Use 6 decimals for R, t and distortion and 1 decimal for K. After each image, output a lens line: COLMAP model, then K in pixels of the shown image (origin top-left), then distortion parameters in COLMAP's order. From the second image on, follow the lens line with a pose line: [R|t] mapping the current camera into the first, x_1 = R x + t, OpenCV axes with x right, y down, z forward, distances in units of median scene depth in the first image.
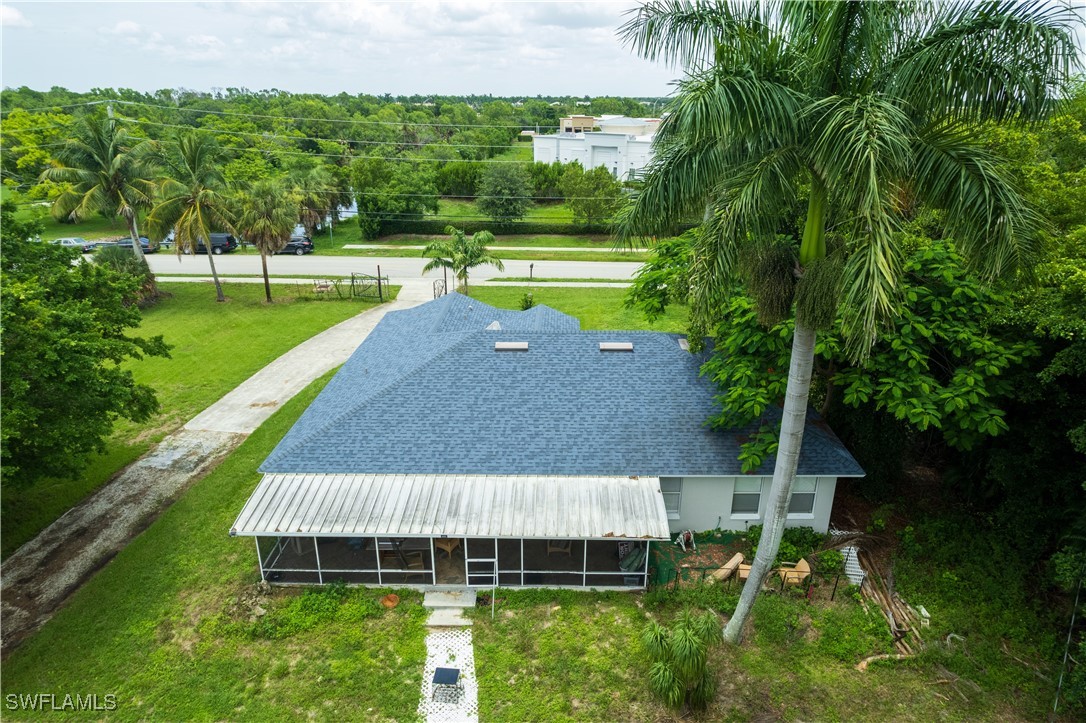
lens RADIAL K [[694.4, 0, 544.5], [0, 694.4, 362.9], [0, 0, 1]] dist [-0.085646, 0.078821]
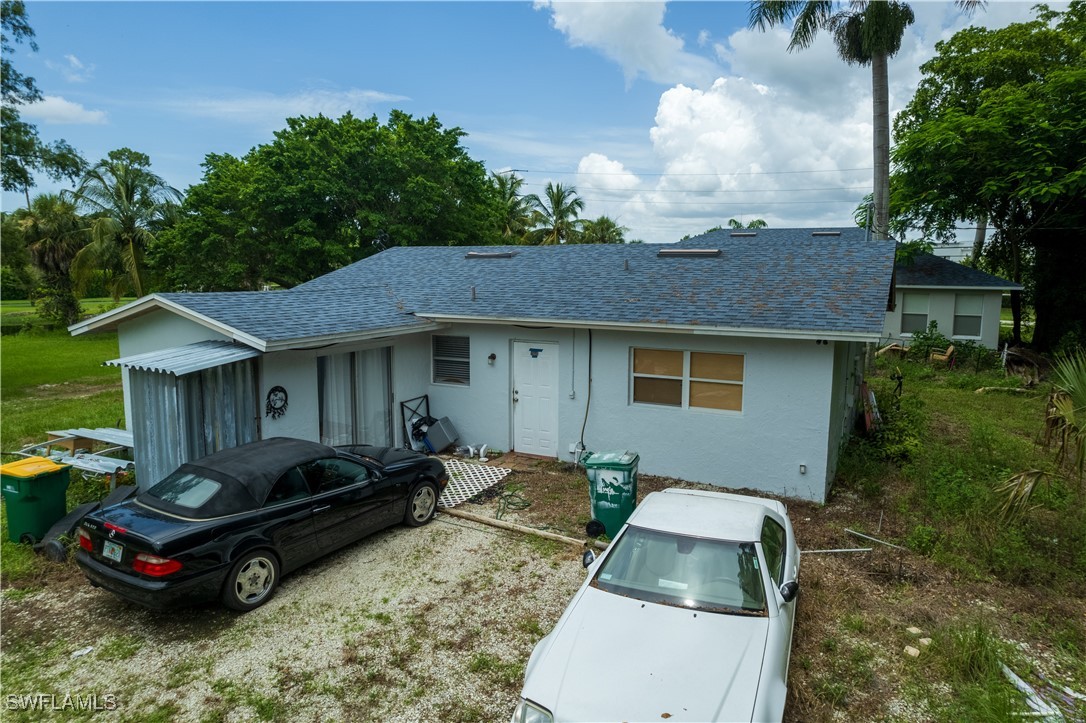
lens RADIAL K [[694.4, 0, 544.5], [0, 694.4, 362.9], [0, 0, 1]] dist [-0.085646, 0.078821]
pose [[0.881482, 0.067313, -0.467395, 0.298440], [-0.176850, 0.964812, -0.194580, 0.646030], [0.437851, 0.254178, 0.862369, -0.299713]]
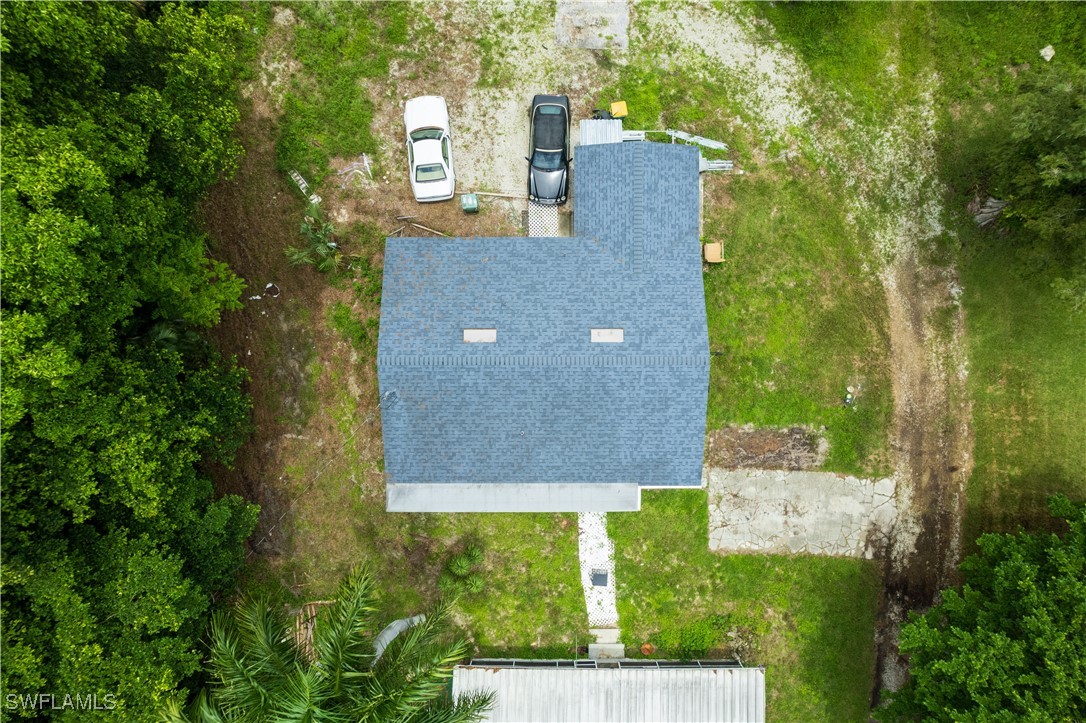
lens RADIAL K [[694.4, 0, 544.5], [0, 694.4, 362.9], [0, 0, 1]] dist [-0.085646, 0.078821]
pose [[-0.999994, -0.000488, -0.003488, -0.000530], [-0.003088, -0.354874, 0.934909, -0.749778], [-0.001695, 0.934914, 0.354870, -0.083172]]
